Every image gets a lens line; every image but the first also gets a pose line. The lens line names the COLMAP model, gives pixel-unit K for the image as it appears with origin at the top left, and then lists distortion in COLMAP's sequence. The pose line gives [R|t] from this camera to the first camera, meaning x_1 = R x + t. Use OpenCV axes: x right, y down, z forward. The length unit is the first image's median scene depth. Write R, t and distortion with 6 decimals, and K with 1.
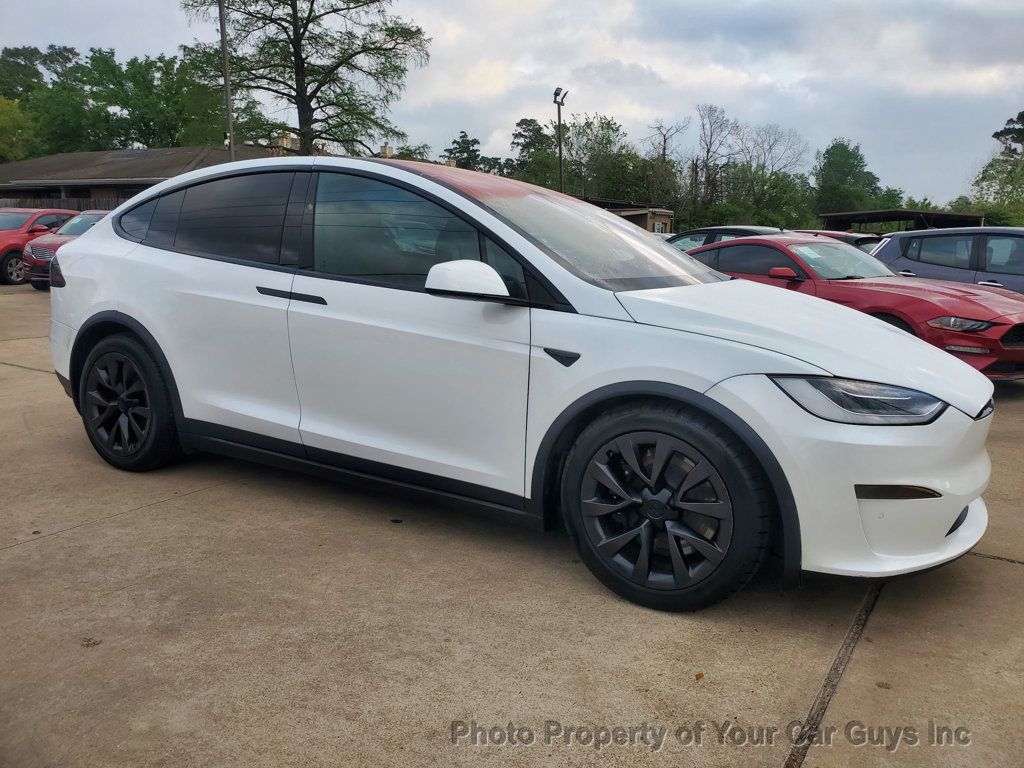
lens RADIAL K [[797.9, 0, 513.8], [0, 797.9, 371.3], [0, 0, 1]] dist [0.001314, 0.015858]
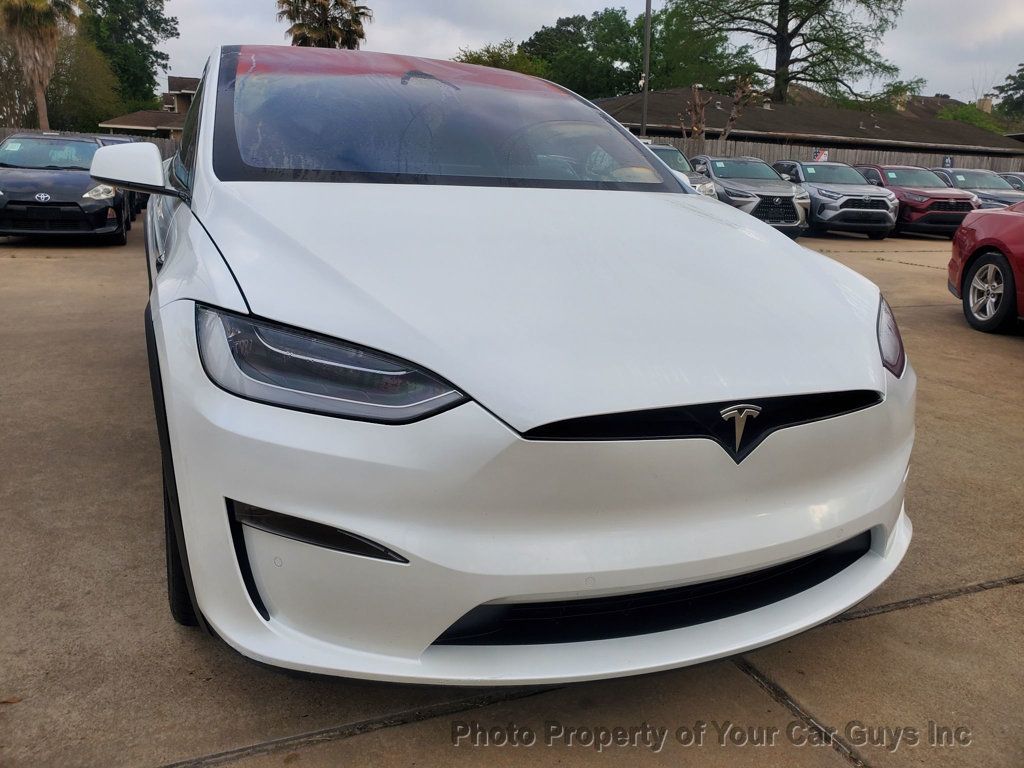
lens RADIAL K [[798.0, 0, 512.3], [0, 798.0, 370.0], [0, 0, 1]] dist [-0.020334, 0.041584]
pose [[0.819600, 0.142716, -0.554876, 0.156697], [-0.110794, 0.989678, 0.090896, -0.004976], [0.562121, -0.013022, 0.826953, 0.107616]]
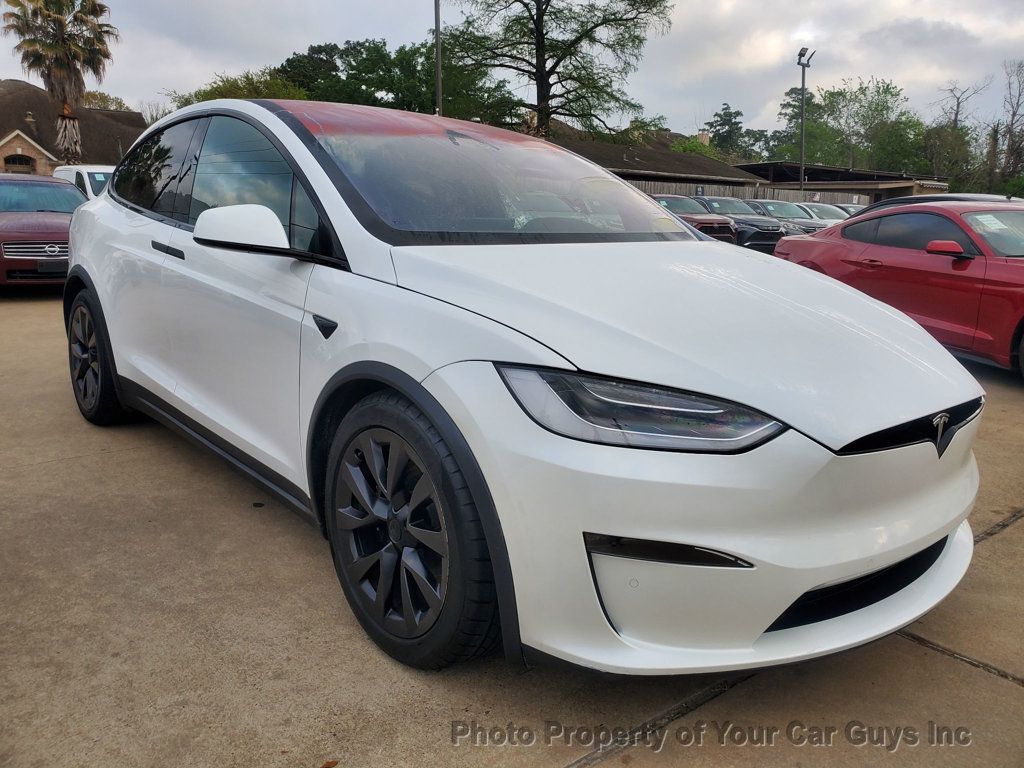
lens RADIAL K [[798.0, 0, 512.3], [0, 798.0, 370.0], [0, 0, 1]] dist [-0.020334, 0.041584]
pose [[0.950301, 0.062995, -0.304893, 0.096485], [-0.054735, 0.997867, 0.035573, -0.002725], [0.306484, -0.017117, 0.951722, 0.058907]]
